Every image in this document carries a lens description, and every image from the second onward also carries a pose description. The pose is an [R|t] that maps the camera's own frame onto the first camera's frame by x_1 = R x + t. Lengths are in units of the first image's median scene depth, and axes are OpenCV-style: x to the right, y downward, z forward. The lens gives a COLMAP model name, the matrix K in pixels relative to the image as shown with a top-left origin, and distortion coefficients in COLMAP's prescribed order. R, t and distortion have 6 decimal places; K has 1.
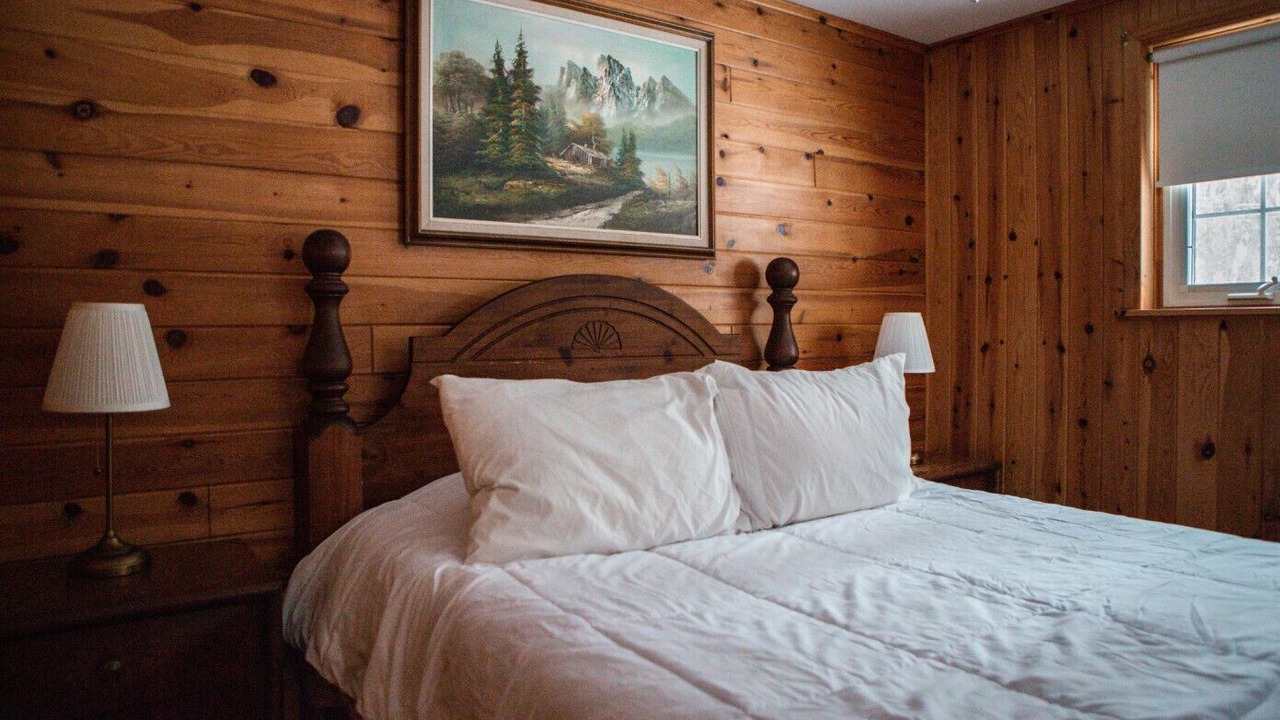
lens RADIAL K [[937.6, 0, 663.5], [0, 937.6, 335.4], [0, 0, 1]] dist [-0.104290, 0.065796]
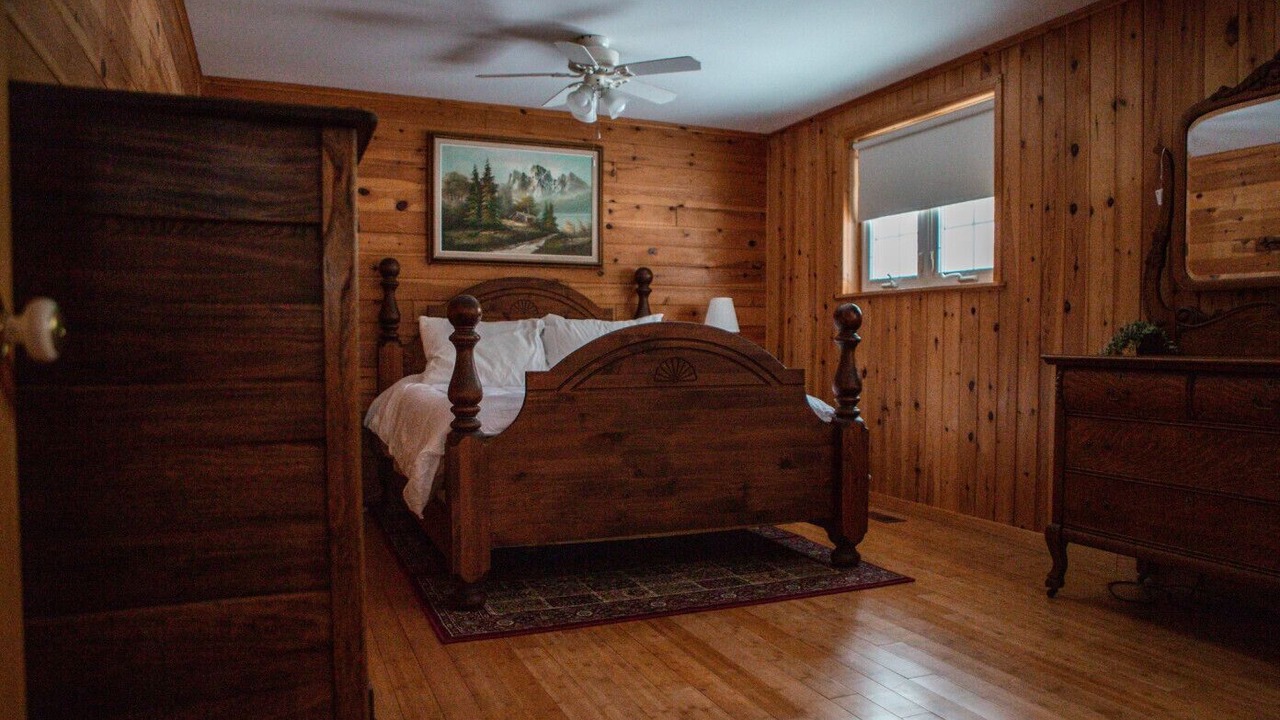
lens RADIAL K [[937.6, 0, 640.1], [0, 937.6, 359.5], [0, 0, 1]] dist [-0.104290, 0.065796]
pose [[0.973790, 0.008621, -0.227287, 0.603237], [-0.006333, 0.999922, 0.010796, 0.085533], [0.227362, -0.009074, 0.973768, -0.868394]]
